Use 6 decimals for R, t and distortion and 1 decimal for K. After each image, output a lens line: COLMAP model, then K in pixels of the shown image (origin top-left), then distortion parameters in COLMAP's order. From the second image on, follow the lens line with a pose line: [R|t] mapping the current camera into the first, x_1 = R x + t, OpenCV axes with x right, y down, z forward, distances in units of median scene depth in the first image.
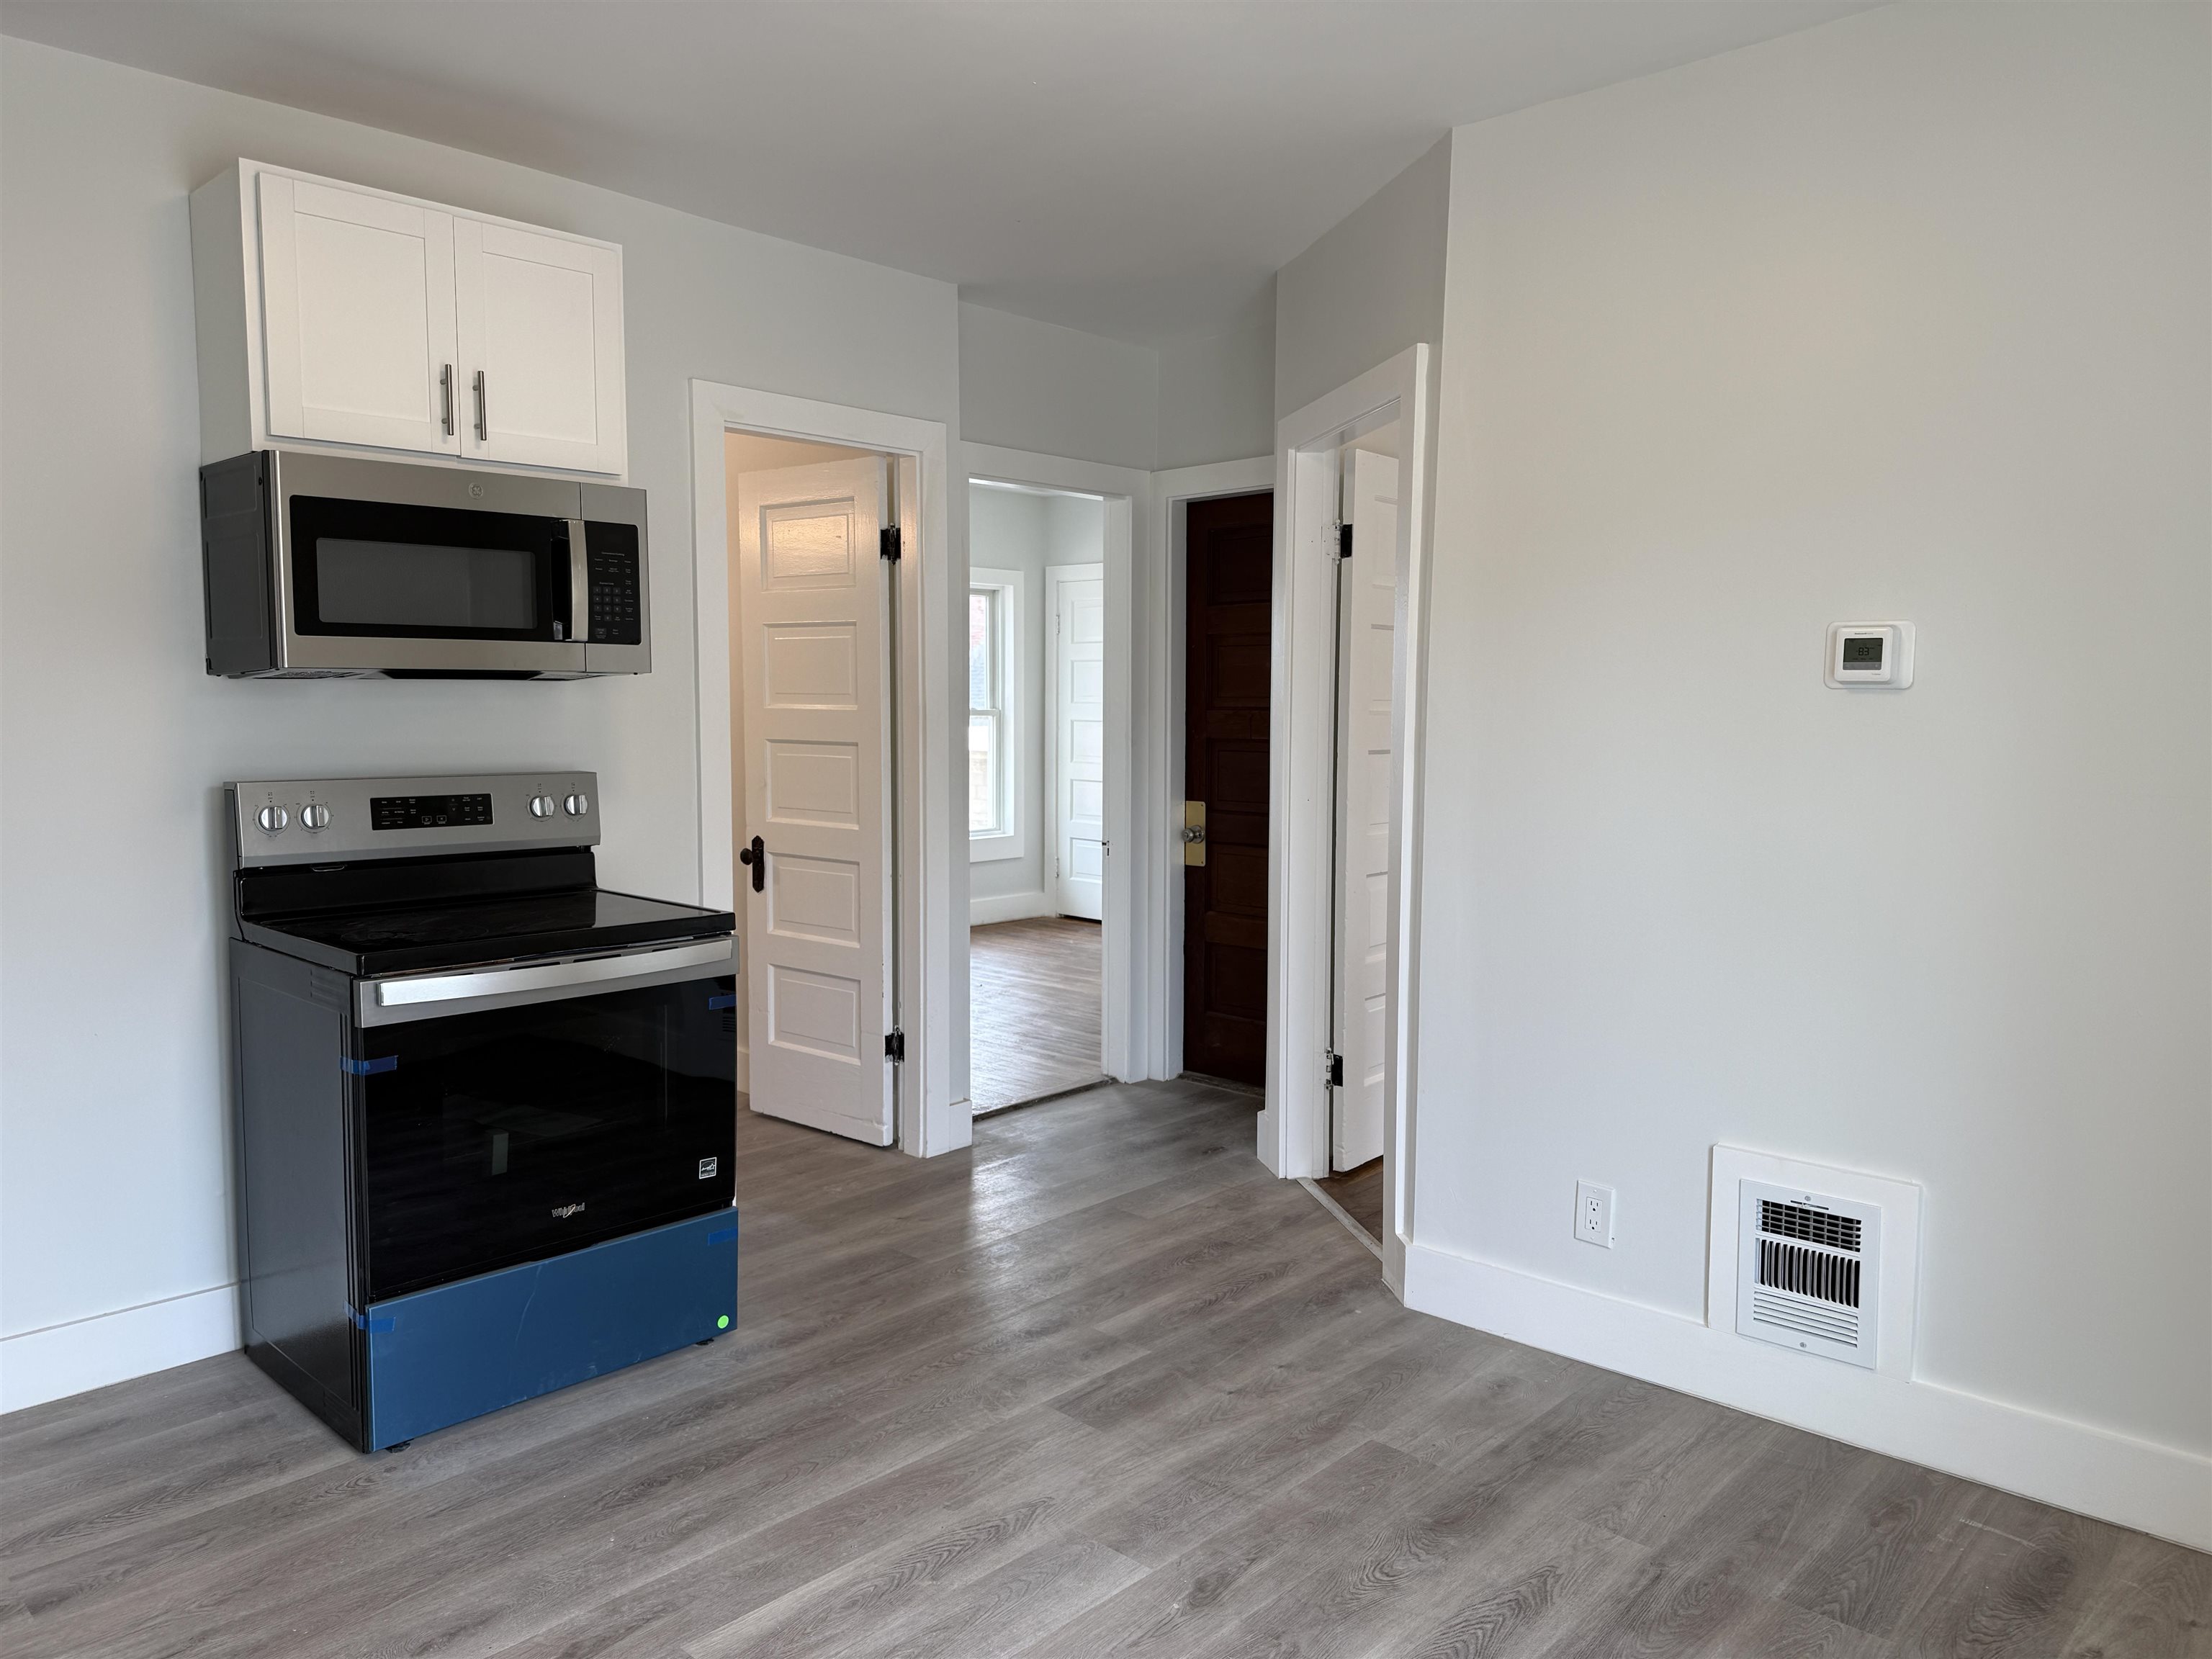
lens RADIAL K [[1569.8, 0, 1058.1], [0, 1569.8, 827.8], [0, 0, 1]] dist [0.058408, -0.037335]
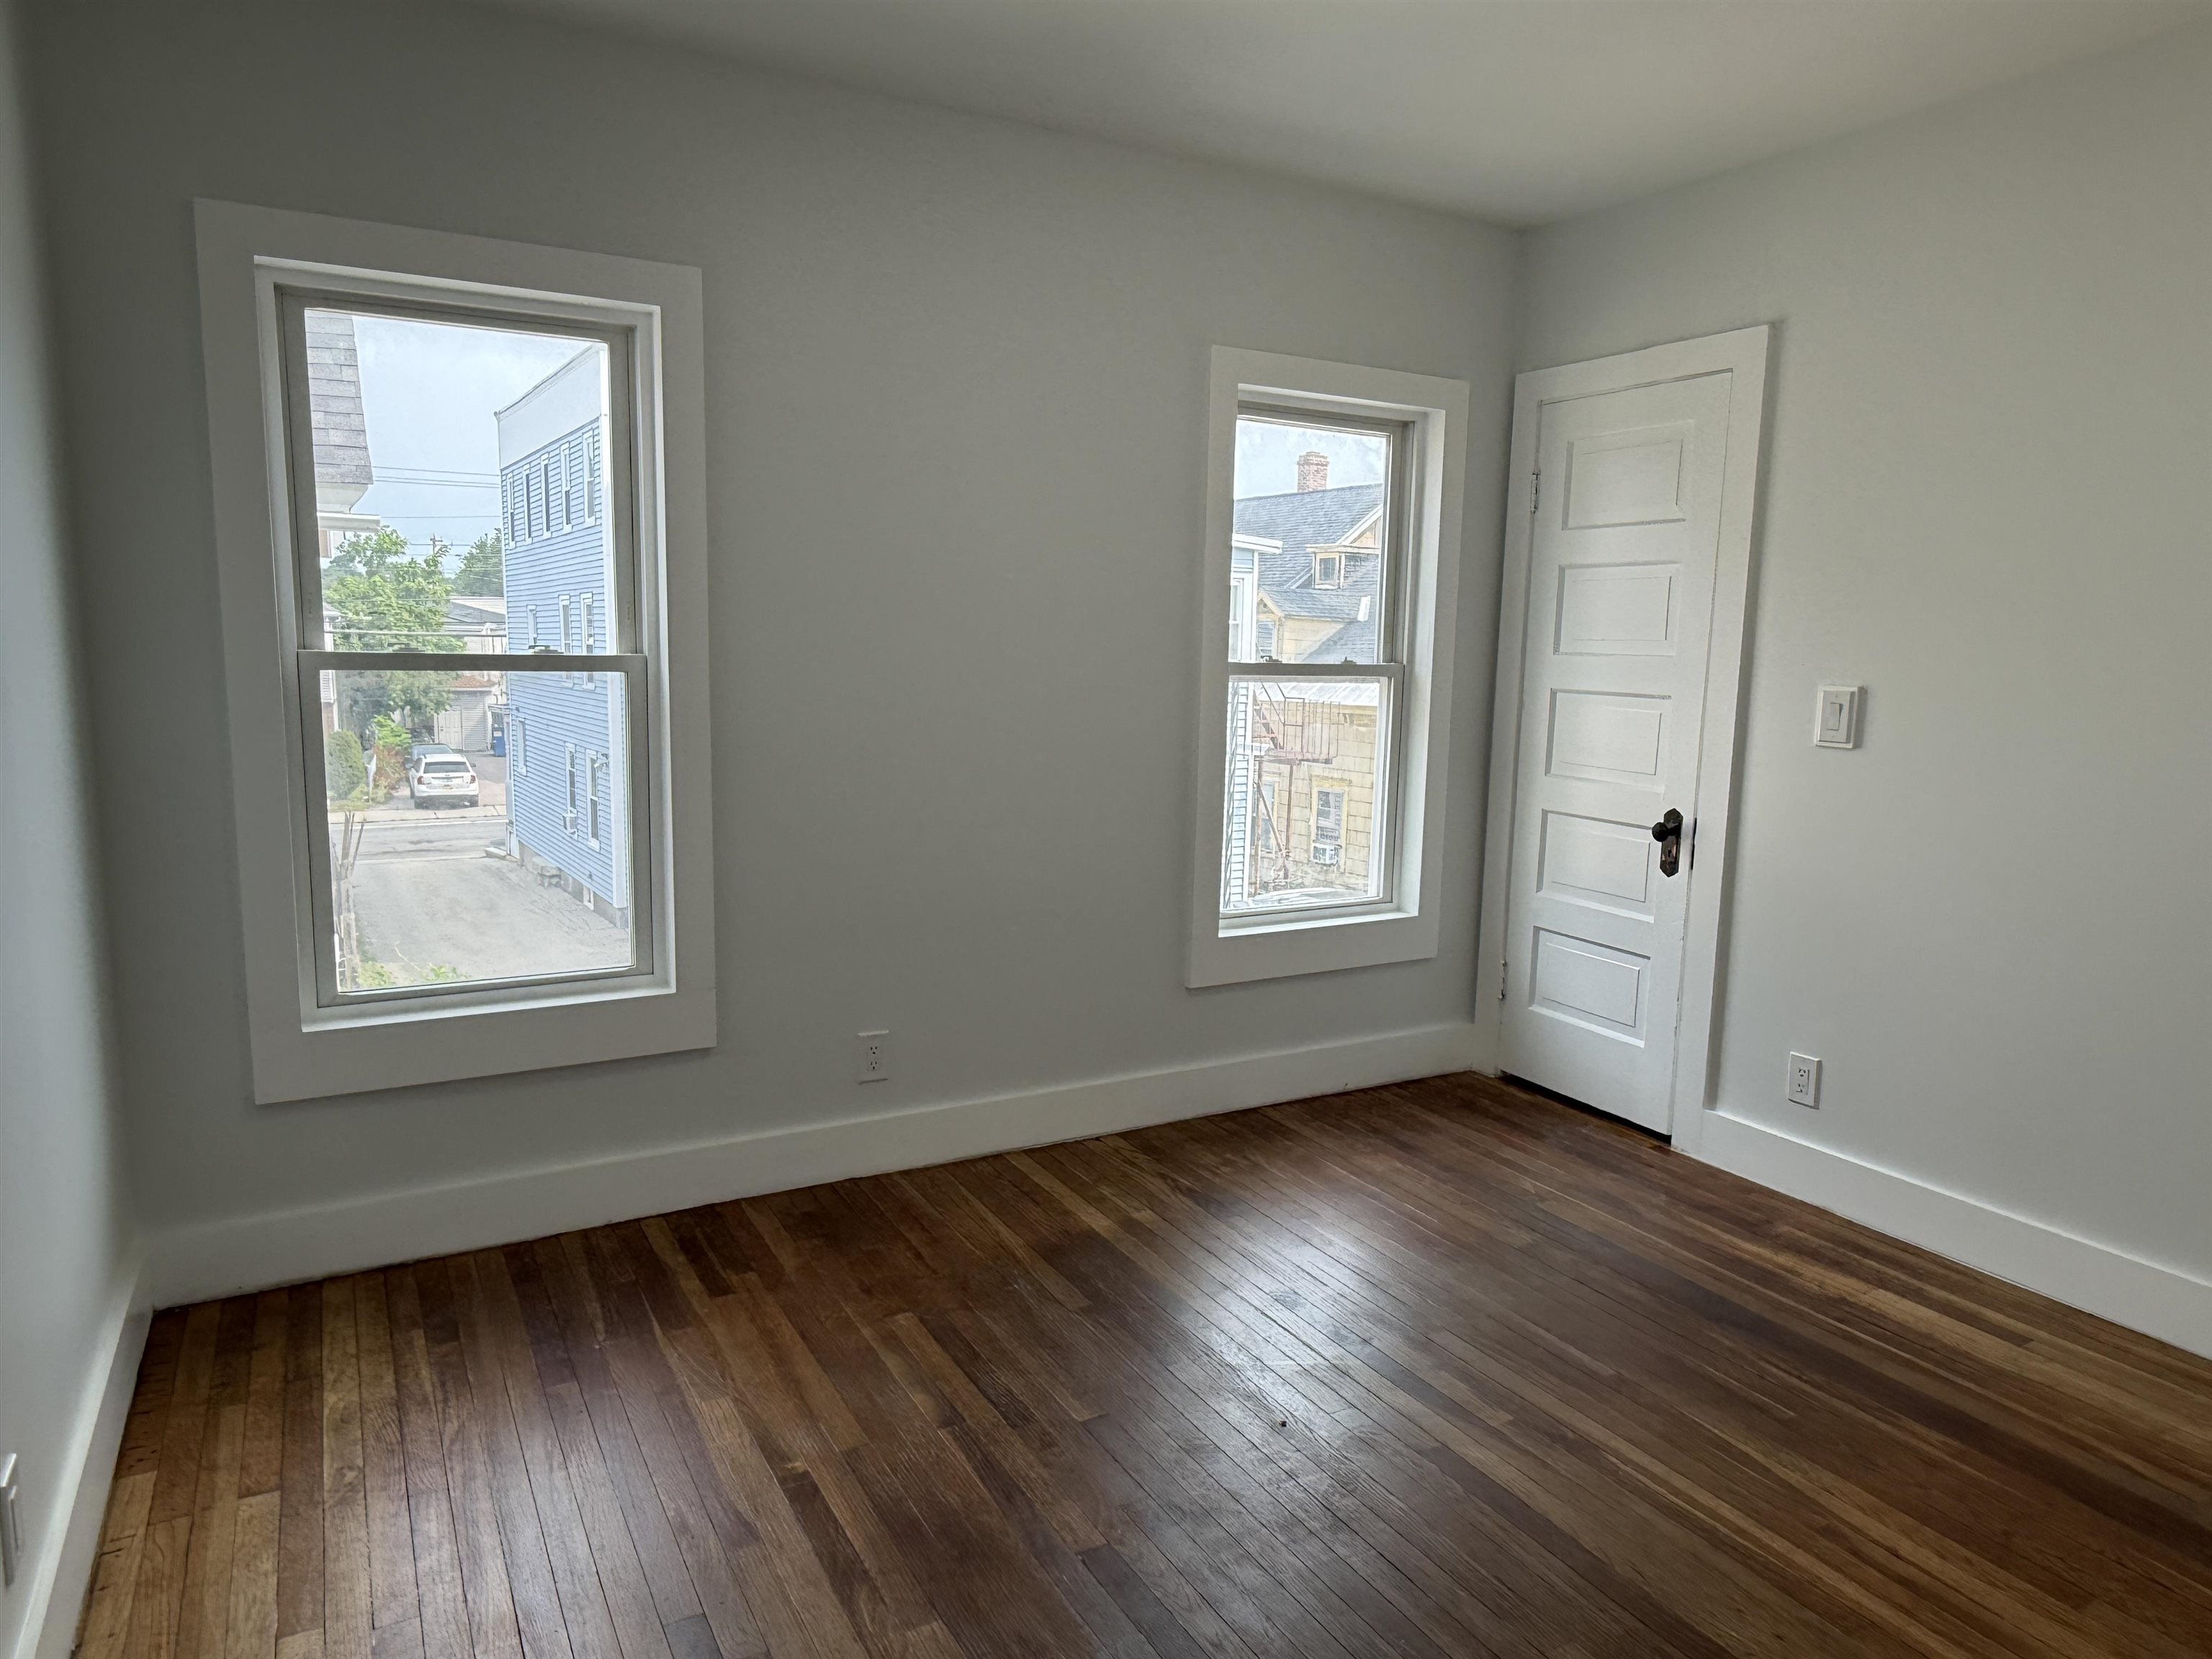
lens RADIAL K [[1388.2, 0, 1106.0], [0, 1388.2, 829.5], [0, 0, 1]] dist [0.000261, 0.000029]
pose [[0.963001, 0.057740, -0.263241, -0.008947], [-0.042792, 0.997148, 0.062173, -0.044554], [0.266080, -0.048607, 0.962725, 0.540050]]
